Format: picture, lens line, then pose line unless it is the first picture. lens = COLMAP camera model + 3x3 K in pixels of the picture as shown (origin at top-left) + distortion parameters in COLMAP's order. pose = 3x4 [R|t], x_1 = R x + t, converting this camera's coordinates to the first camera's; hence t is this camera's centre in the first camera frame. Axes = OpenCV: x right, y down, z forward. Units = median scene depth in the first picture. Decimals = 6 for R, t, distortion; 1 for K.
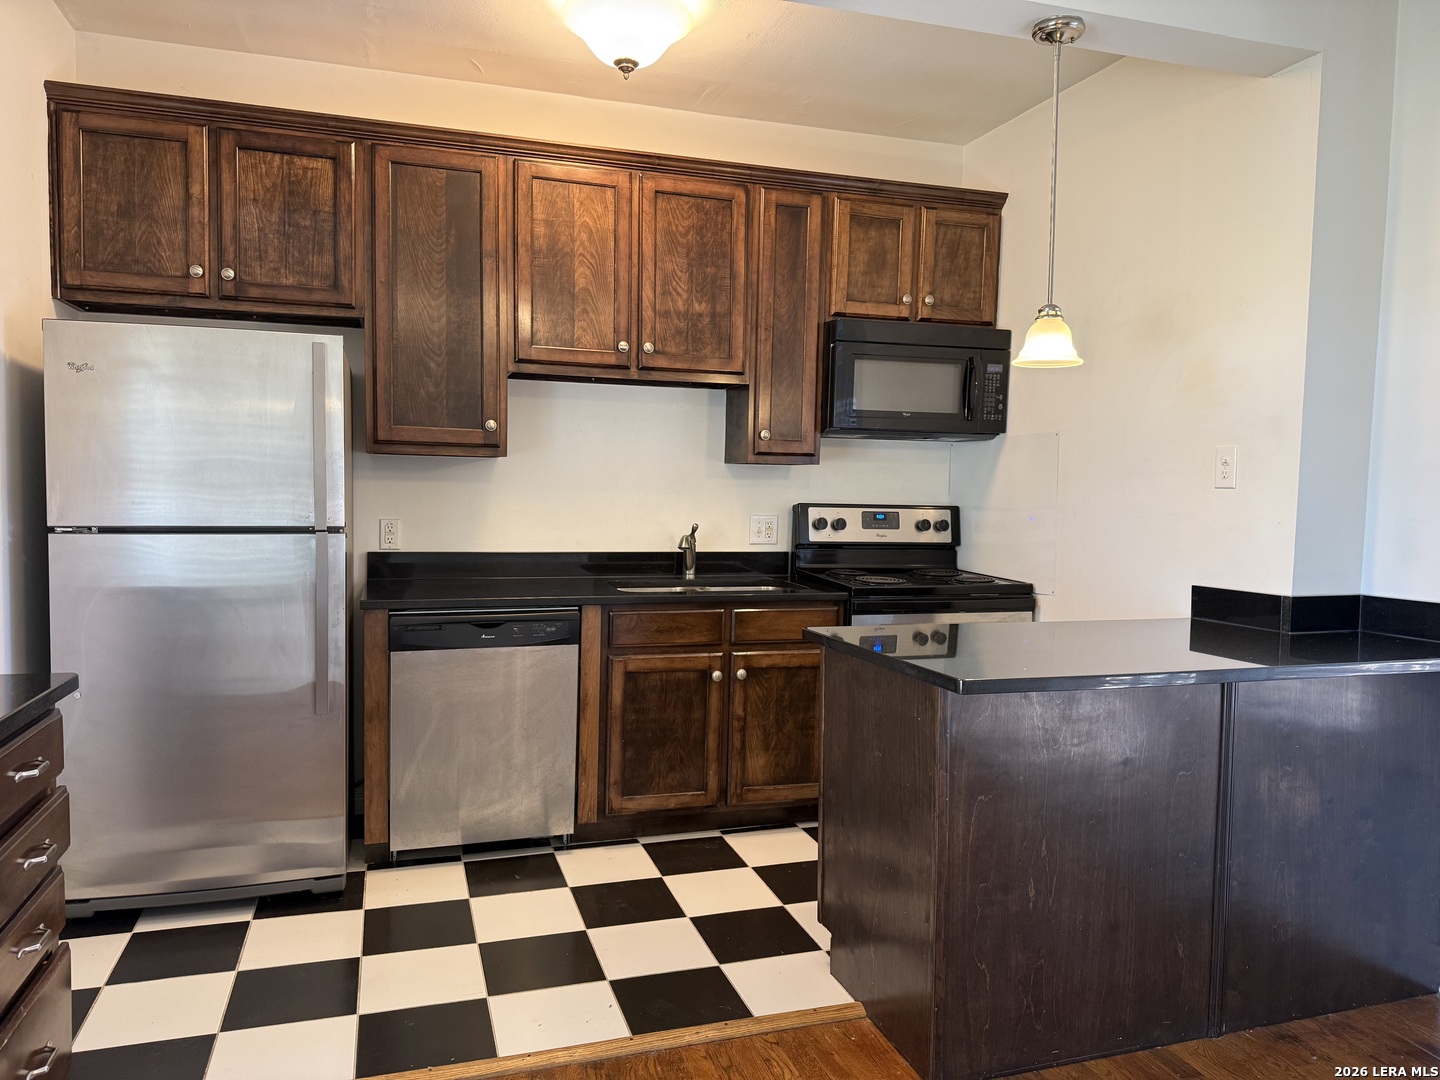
lens RADIAL K [[982.7, 0, 720.9], [0, 982.7, 544.6], [0, 0, 1]] dist [0.052682, -0.058985]
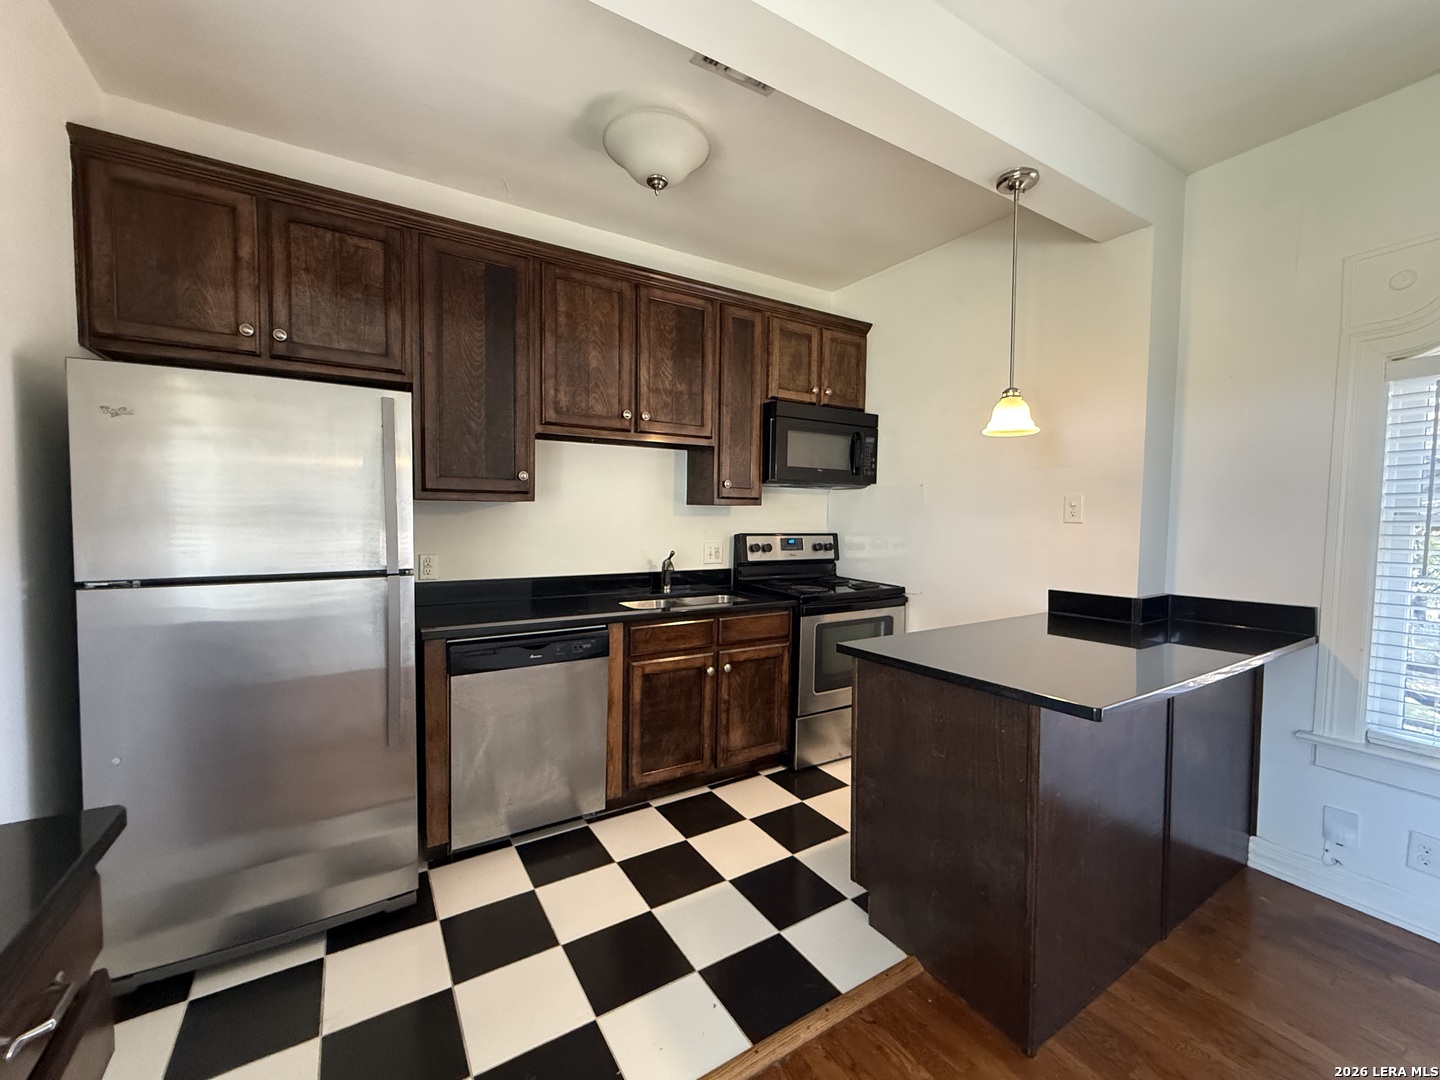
lens RADIAL K [[574.0, 0, 716.3], [0, 574.0, 540.5], [0, 0, 1]] dist [-0.001379, 0.000254]
pose [[0.970732, -0.019871, 0.239344, -0.177281], [0.023152, 0.999672, -0.010904, -0.029528], [-0.239049, 0.016126, 0.970874, 0.266697]]
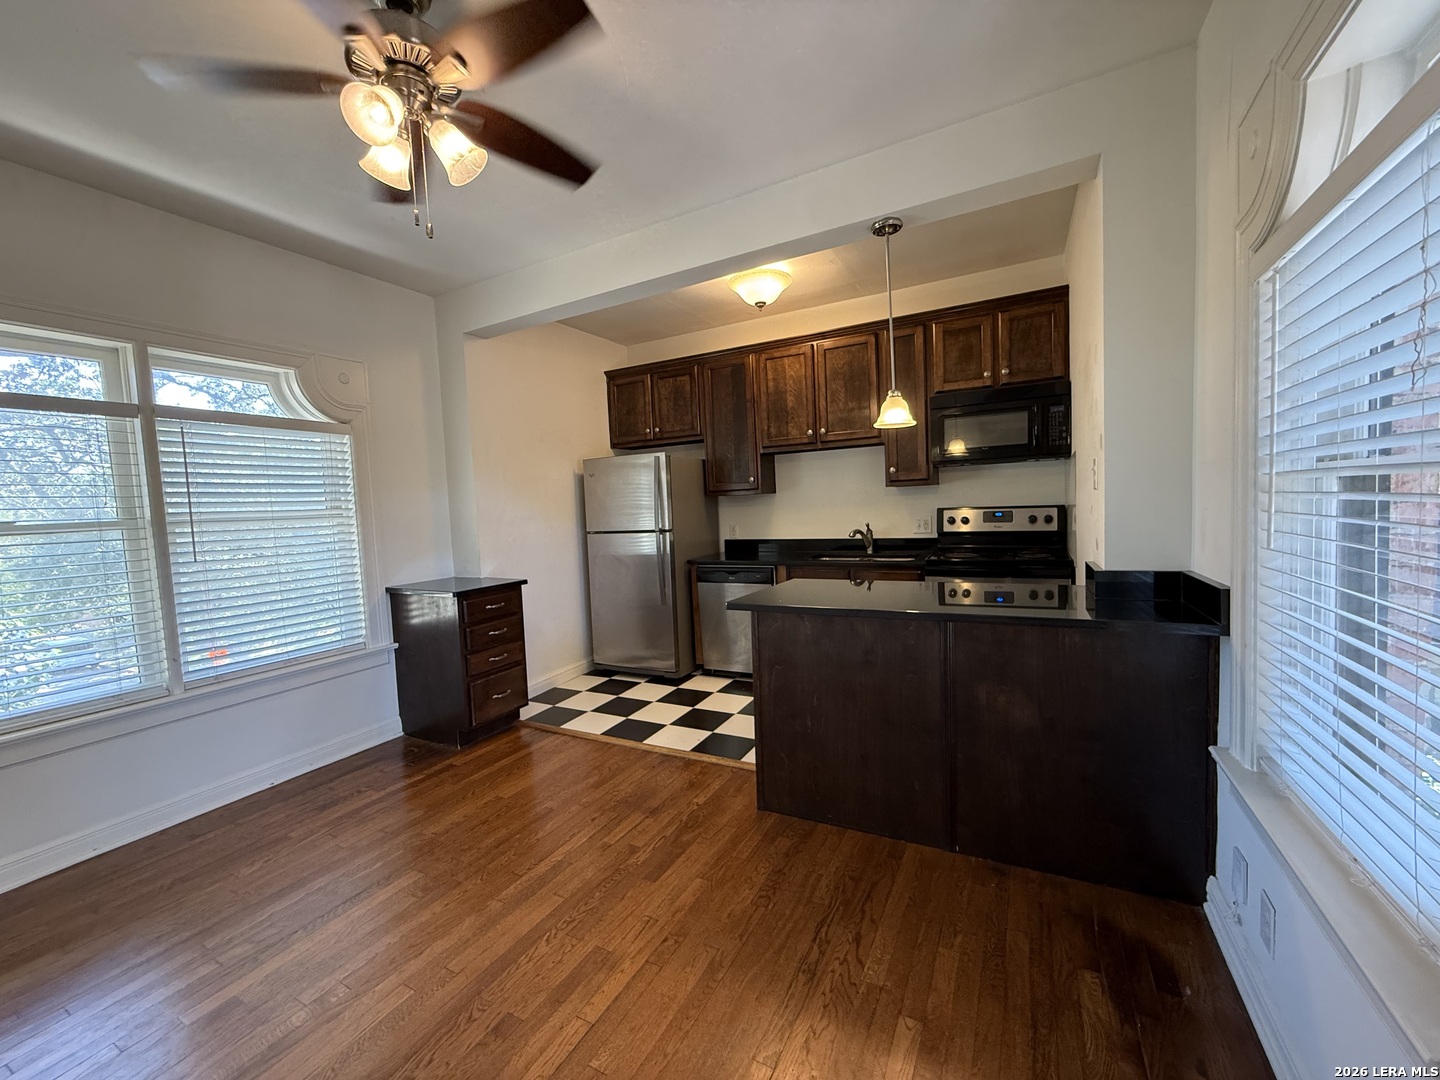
lens RADIAL K [[574.0, 0, 722.6], [0, 574.0, 529.9], [0, 0, 1]] dist [-0.001379, 0.000254]
pose [[0.703813, -0.015323, -0.710220, 0.610813], [0.011695, 0.999882, -0.009982, -0.000755], [0.710289, -0.001280, 0.703909, 0.083090]]
